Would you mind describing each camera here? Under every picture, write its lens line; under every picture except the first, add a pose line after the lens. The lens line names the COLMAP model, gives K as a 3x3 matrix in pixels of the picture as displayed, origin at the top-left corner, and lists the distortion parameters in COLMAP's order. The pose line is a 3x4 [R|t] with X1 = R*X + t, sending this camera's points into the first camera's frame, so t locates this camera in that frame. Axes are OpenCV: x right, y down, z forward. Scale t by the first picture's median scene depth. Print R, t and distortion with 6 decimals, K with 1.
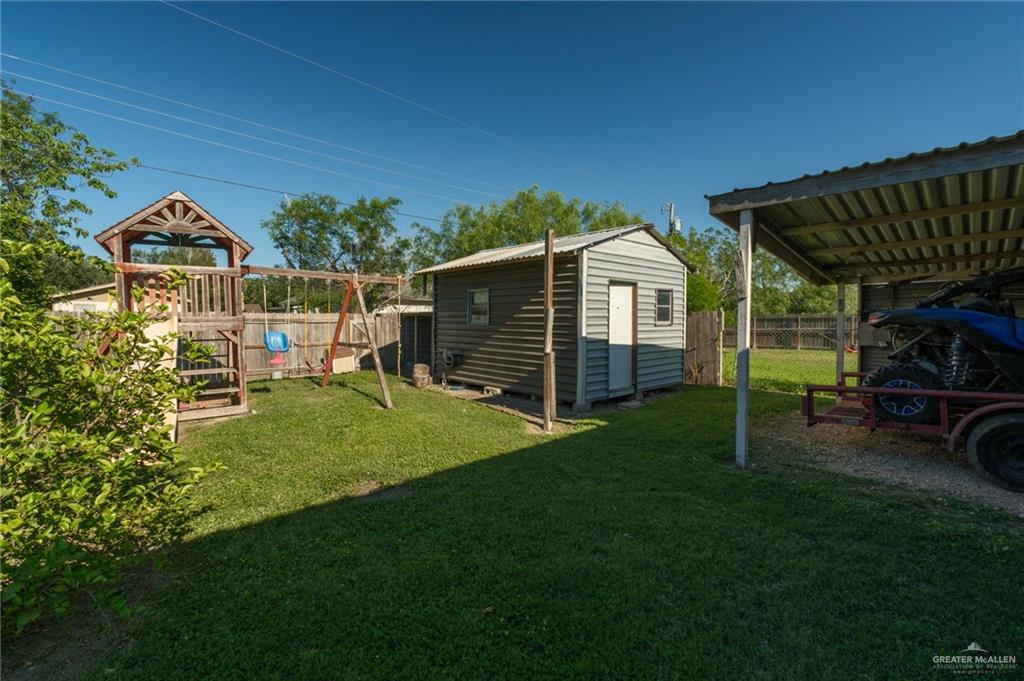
lens RADIAL K [[424.6, 0, 497.4], [0, 424.6, 334.1], [0, 0, 1]] dist [-0.001111, 0.000576]
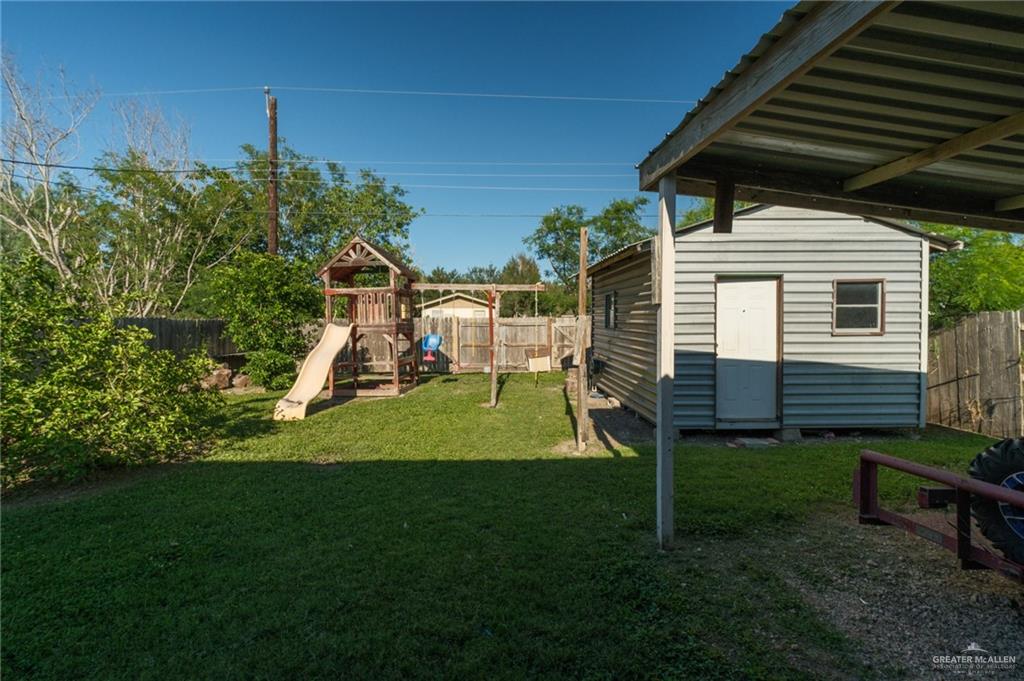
lens RADIAL K [[424.6, 0, 497.4], [0, 424.6, 334.1], [0, 0, 1]] dist [-0.001111, 0.000576]
pose [[0.773547, 0.017369, -0.633501, 0.409108], [-0.017195, 0.999832, 0.006417, -0.017552], [0.633506, 0.005929, 0.773715, 0.143551]]
